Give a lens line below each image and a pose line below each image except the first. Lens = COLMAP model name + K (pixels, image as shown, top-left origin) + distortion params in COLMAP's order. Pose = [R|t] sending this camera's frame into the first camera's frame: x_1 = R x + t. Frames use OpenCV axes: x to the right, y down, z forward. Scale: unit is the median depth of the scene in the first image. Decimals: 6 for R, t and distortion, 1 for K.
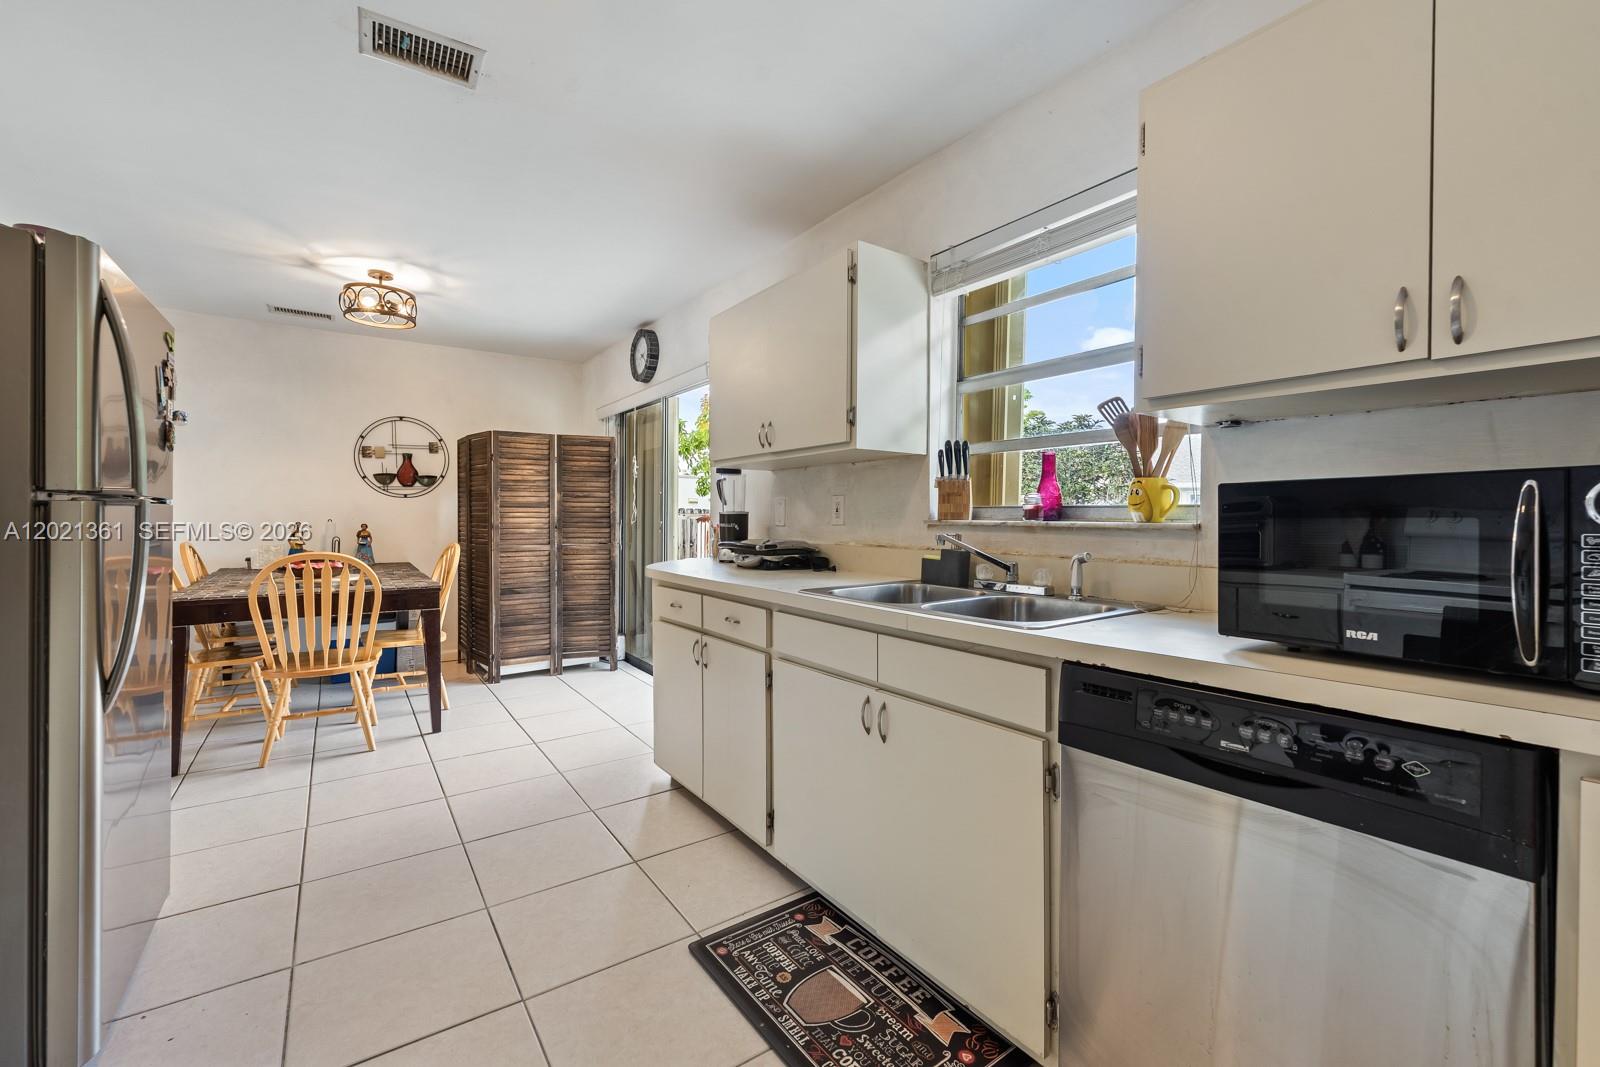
lens RADIAL K [[657.1, 0, 797.4], [0, 657.1, 515.7], [0, 0, 1]] dist [-0.000362, -0.000048]
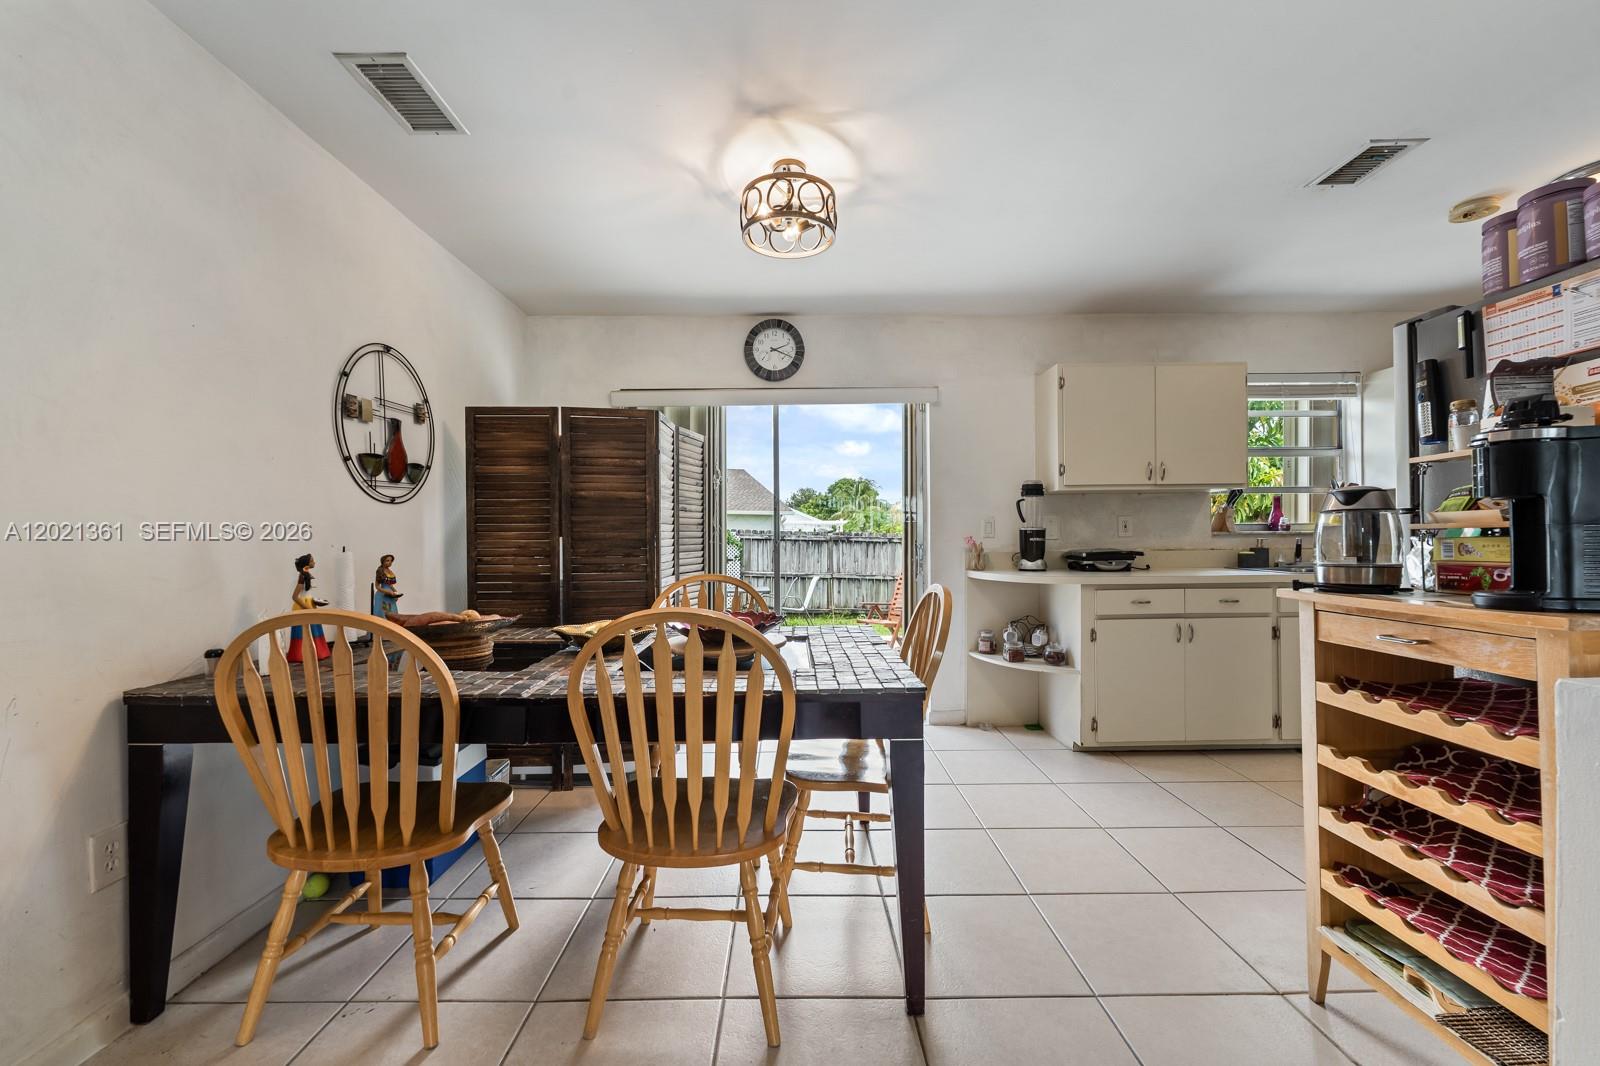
lens RADIAL K [[649.7, 0, 795.8], [0, 649.7, 544.9], [0, 0, 1]] dist [0.000626, 0.000059]
pose [[0.567205, -0.018585, 0.823367, -0.861471], [0.010021, 0.999827, 0.015664, 0.000534], [-0.823516, -0.000634, 0.567293, 0.455357]]
